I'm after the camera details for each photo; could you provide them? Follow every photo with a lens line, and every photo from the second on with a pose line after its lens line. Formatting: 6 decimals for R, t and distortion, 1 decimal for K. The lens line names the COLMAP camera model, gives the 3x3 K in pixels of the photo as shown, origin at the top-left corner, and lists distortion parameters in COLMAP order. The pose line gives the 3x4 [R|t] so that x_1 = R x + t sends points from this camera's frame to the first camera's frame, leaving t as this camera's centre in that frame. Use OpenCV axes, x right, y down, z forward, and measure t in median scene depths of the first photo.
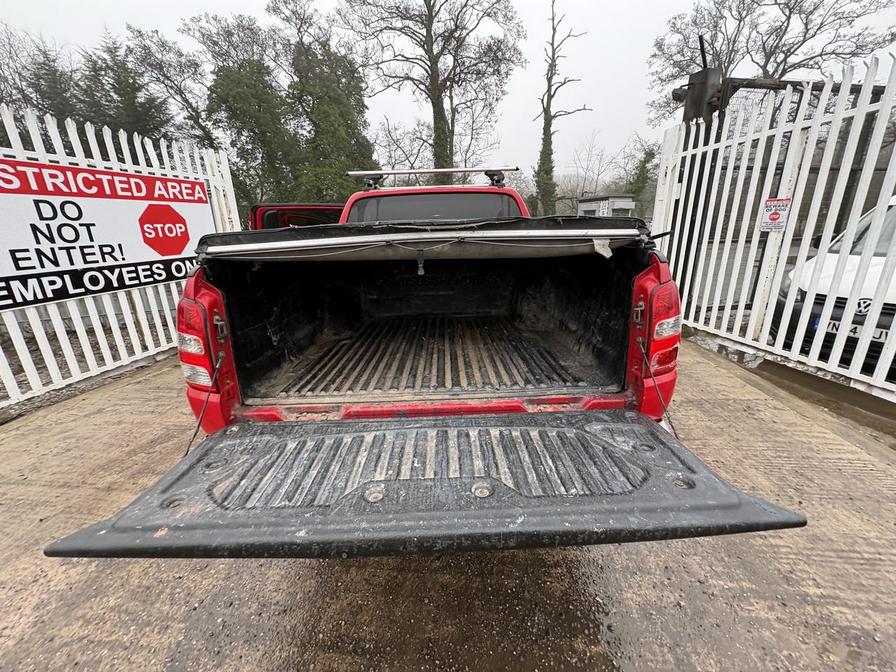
lens RADIAL K [[356.7, 0, 448.4], [0, 356.7, 338.7], [0, 0, 1]] dist [-0.001785, 0.000174]
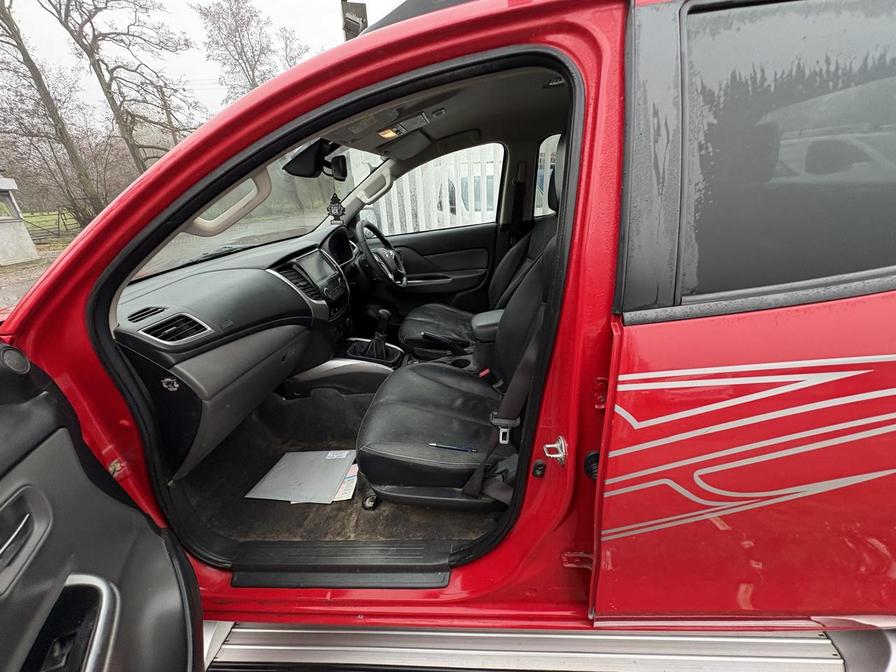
lens RADIAL K [[359.3, 0, 448.0], [0, 359.3, 336.0], [0, 0, 1]] dist [-0.001040, 0.000107]
pose [[0.088540, -0.358255, 0.929416, -0.322129], [0.345349, 0.886245, 0.308714, -0.240339], [-0.934288, 0.293639, 0.202191, 0.827723]]
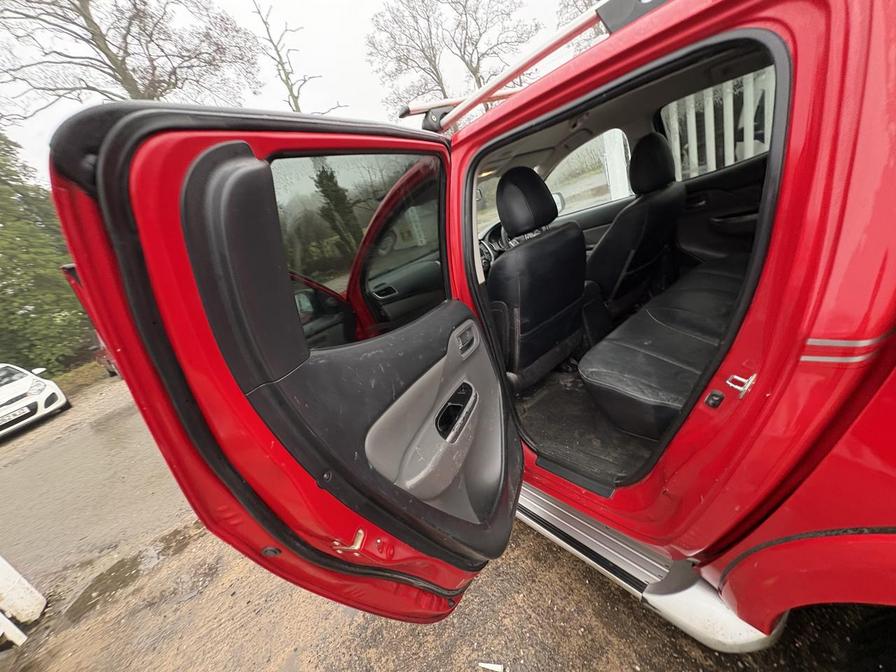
lens RADIAL K [[355.2, 0, 447.6], [0, 355.2, 338.5], [0, 0, 1]] dist [0.000745, -0.000413]
pose [[0.777091, -0.411266, 0.476434, -0.344438], [0.430269, 0.899600, 0.074758, -0.180255], [-0.459346, 0.146901, 0.876026, 0.561378]]
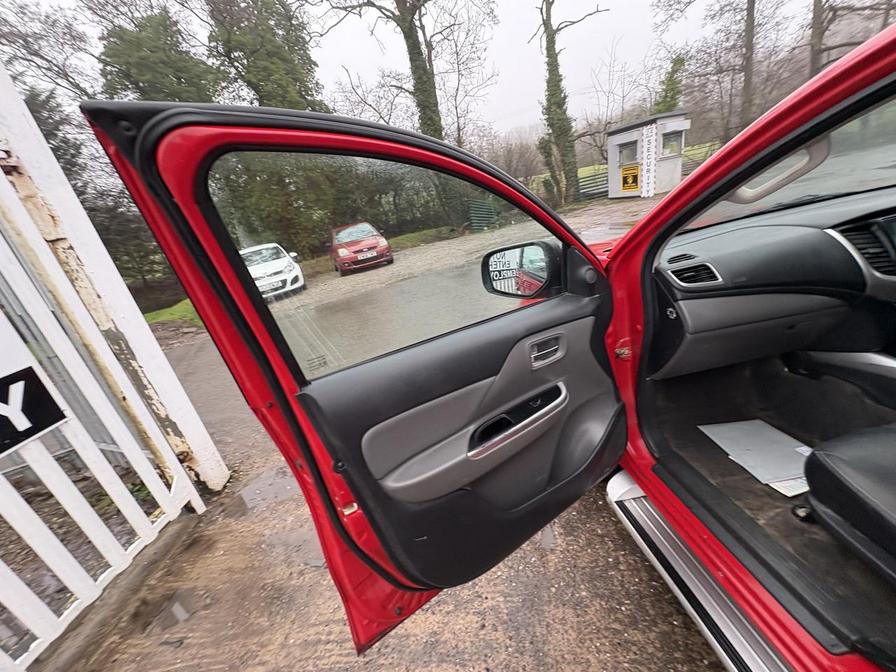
lens RADIAL K [[354.1, 0, 448.3], [0, 354.1, 338.4], [0, 0, 1]] dist [-0.001750, -0.000365]
pose [[0.982402, -0.185409, 0.022581, -0.335327], [0.183377, 0.980404, 0.071979, -0.240111], [-0.035484, -0.066571, 0.997151, 0.763772]]
